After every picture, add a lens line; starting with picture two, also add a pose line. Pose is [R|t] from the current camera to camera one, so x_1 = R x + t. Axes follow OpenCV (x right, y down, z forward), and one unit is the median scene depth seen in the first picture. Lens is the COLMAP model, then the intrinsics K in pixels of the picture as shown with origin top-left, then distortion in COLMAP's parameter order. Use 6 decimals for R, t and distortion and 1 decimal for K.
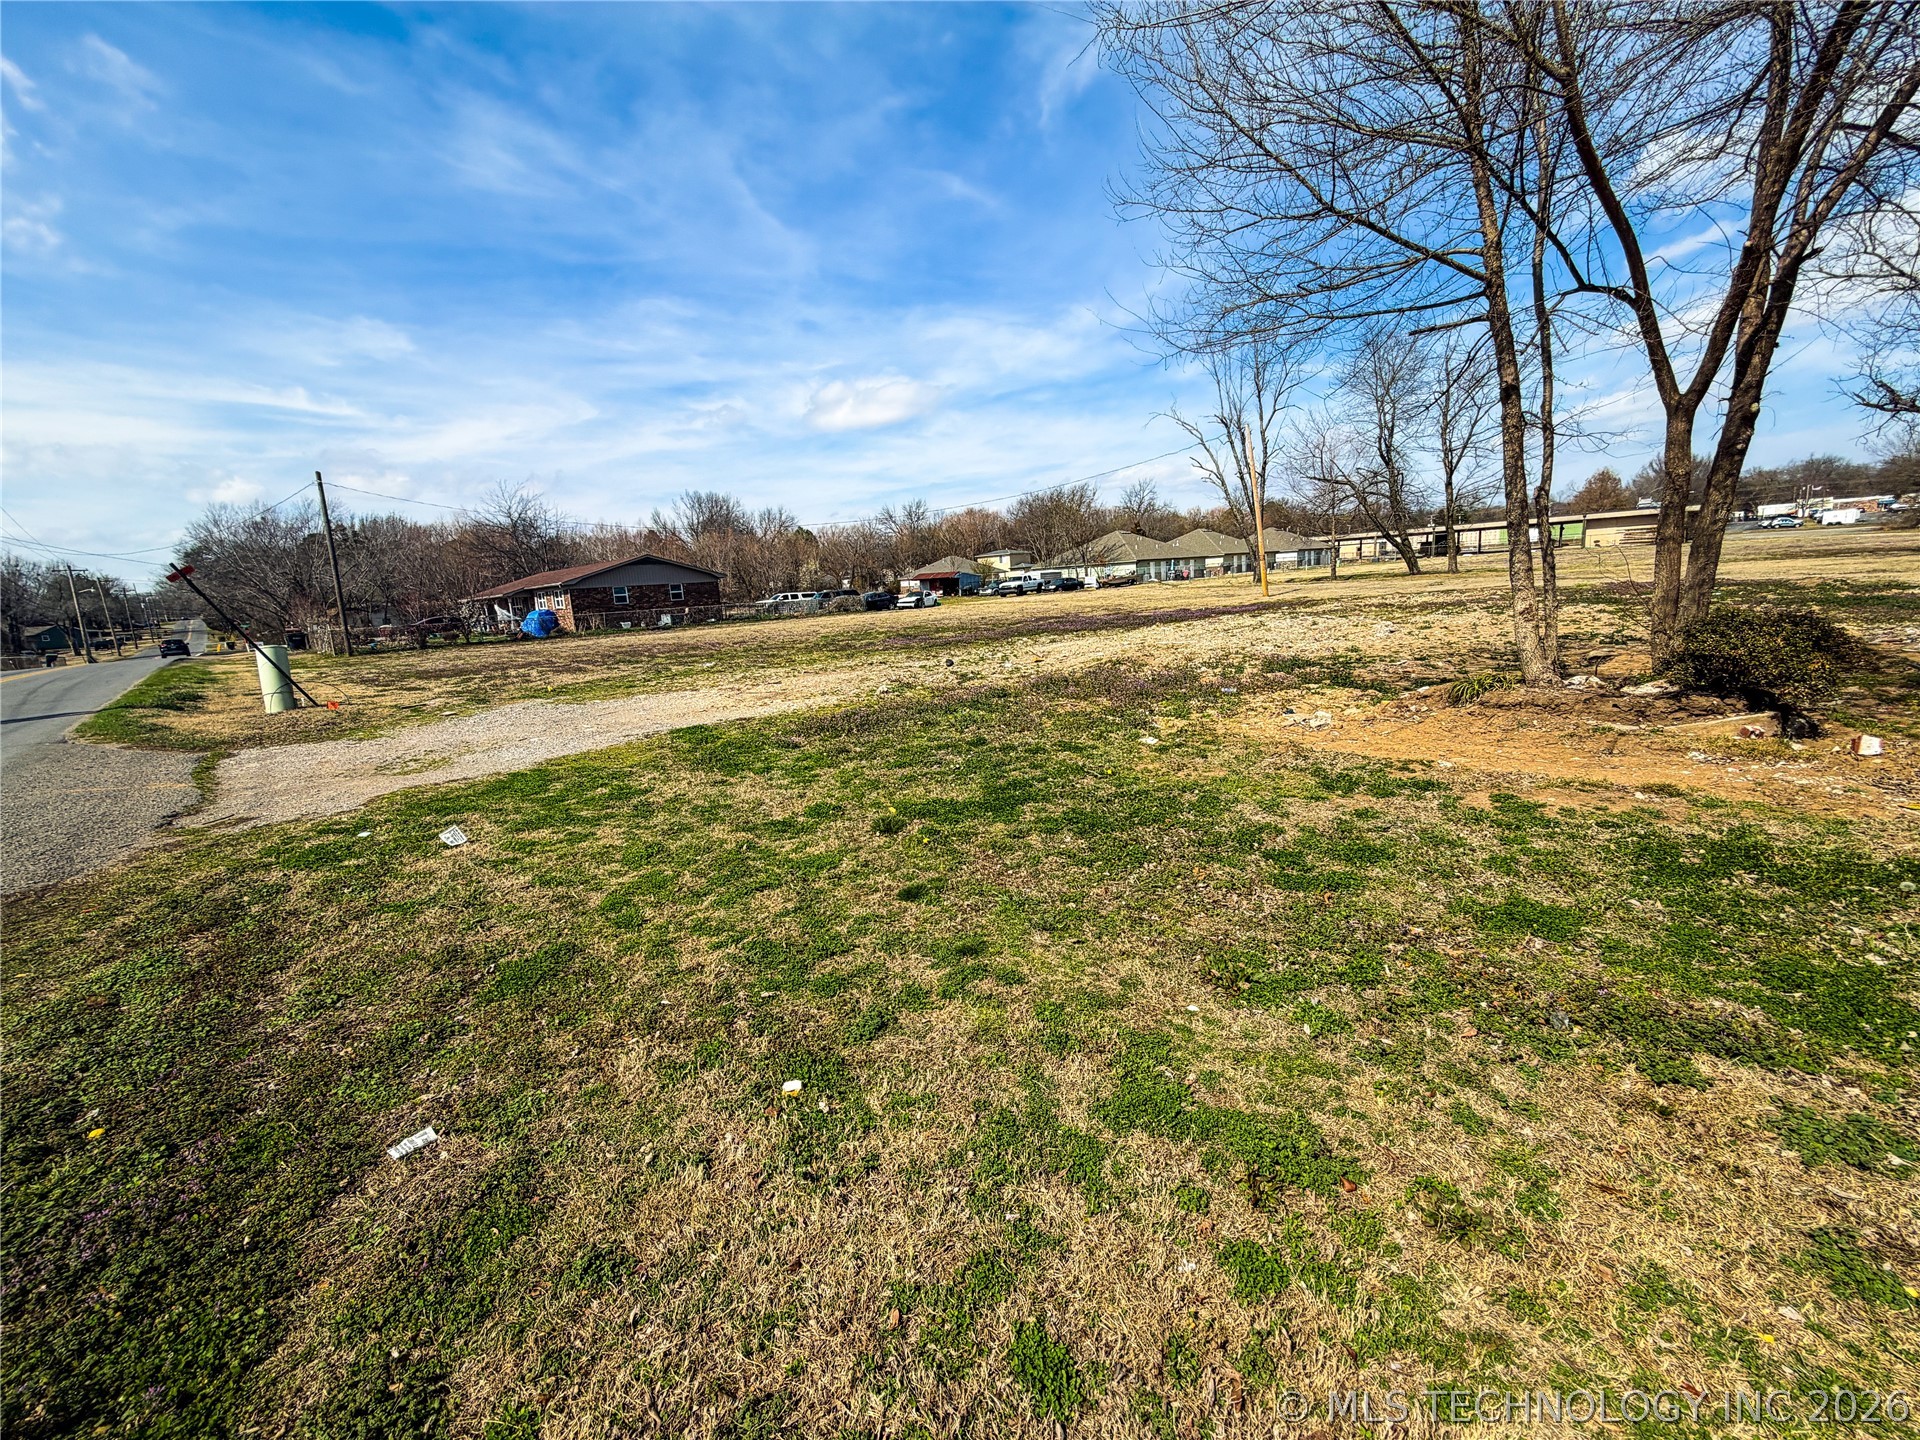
lens RADIAL K [[768.3, 0, 949.7], [0, 768.3, 721.0], [0, 0, 1]] dist [0.000519, -0.000374]
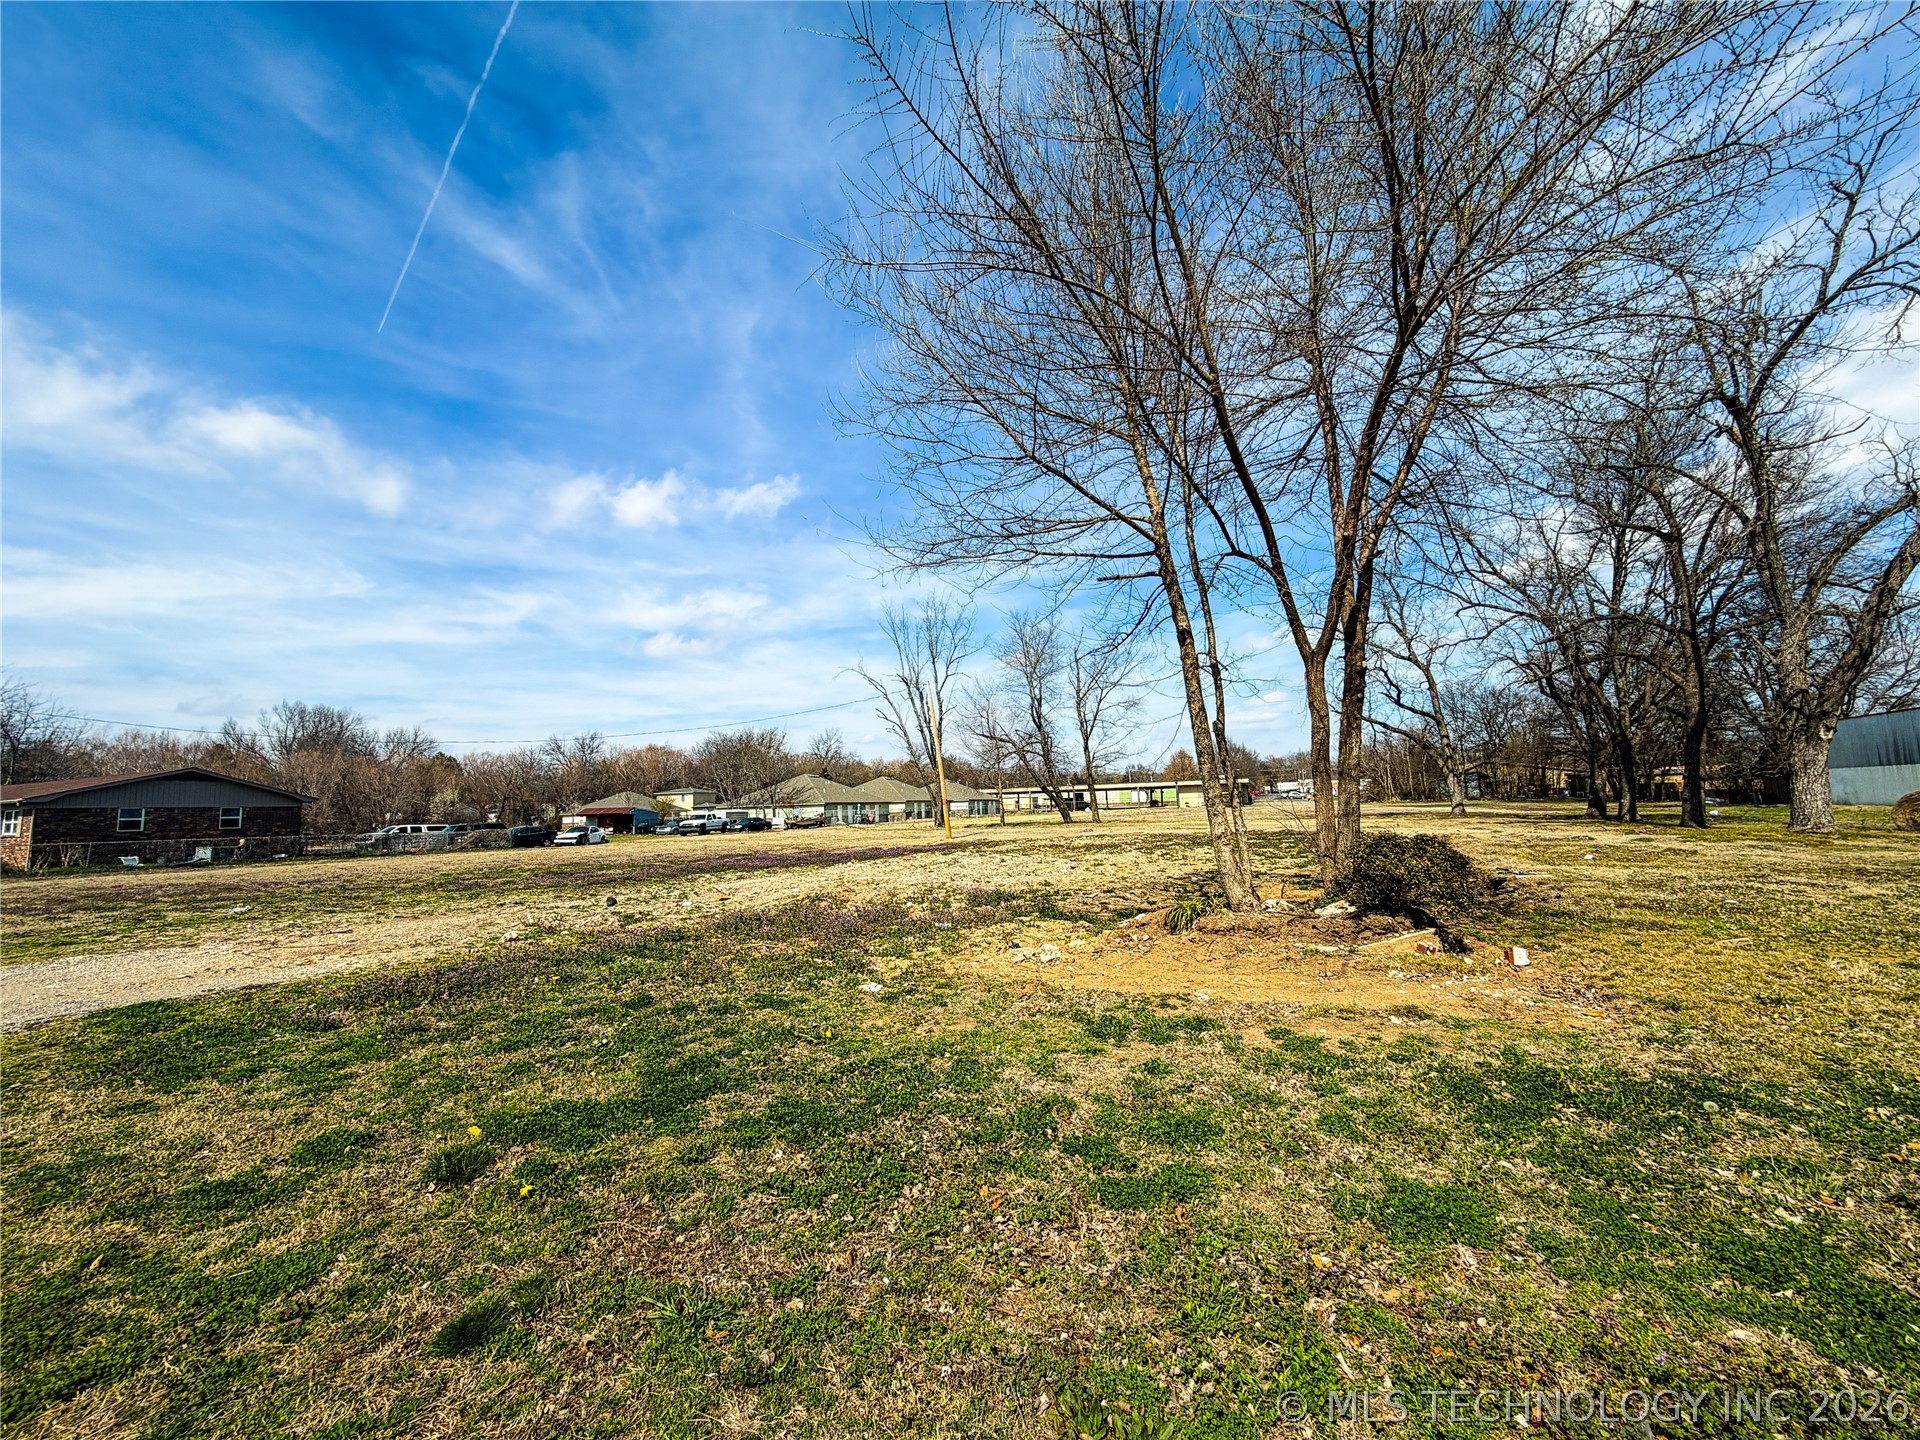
lens RADIAL K [[770.9, 0, 953.6], [0, 770.9, 723.3], [0, 0, 1]] dist [-0.000083, 0.000633]
pose [[0.919693, 0.079470, 0.384511, 0.001349], [0.042321, 0.953534, -0.298299, 0.000957], [-0.390350, 0.290616, 0.873595, 0.028181]]
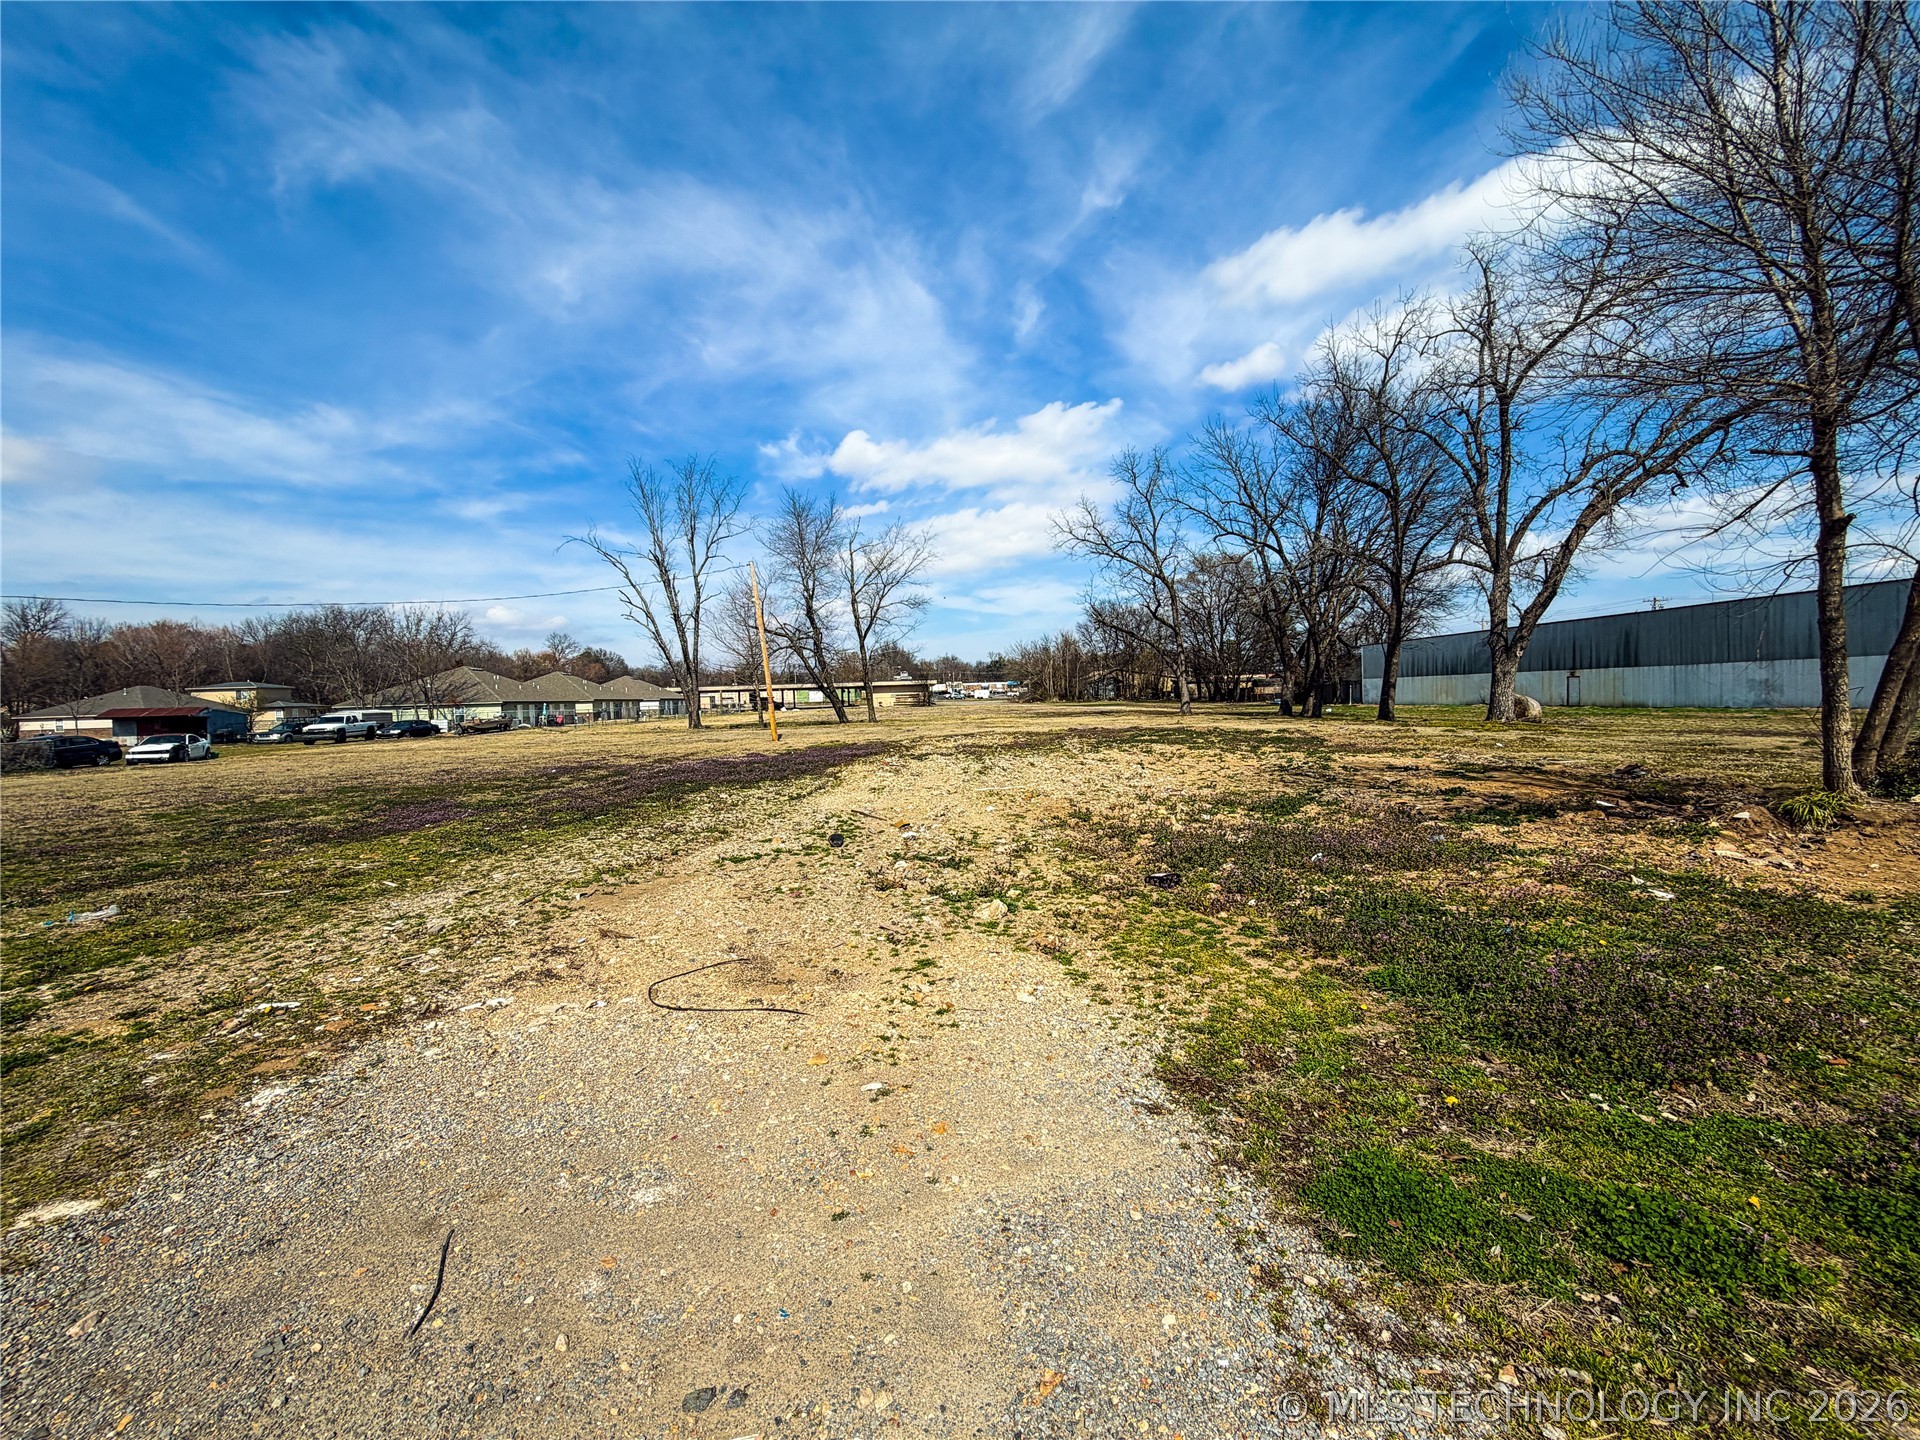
lens RADIAL K [[774.6, 0, 947.8], [0, 774.6, 713.6], [0, 0, 1]] dist [-0.001572, 0.000278]
pose [[0.648840, 0.030216, 0.760325, -0.136499], [0.124841, 0.981444, -0.145539, -0.023254], [-0.750614, 0.189351, 0.633028, 0.177557]]
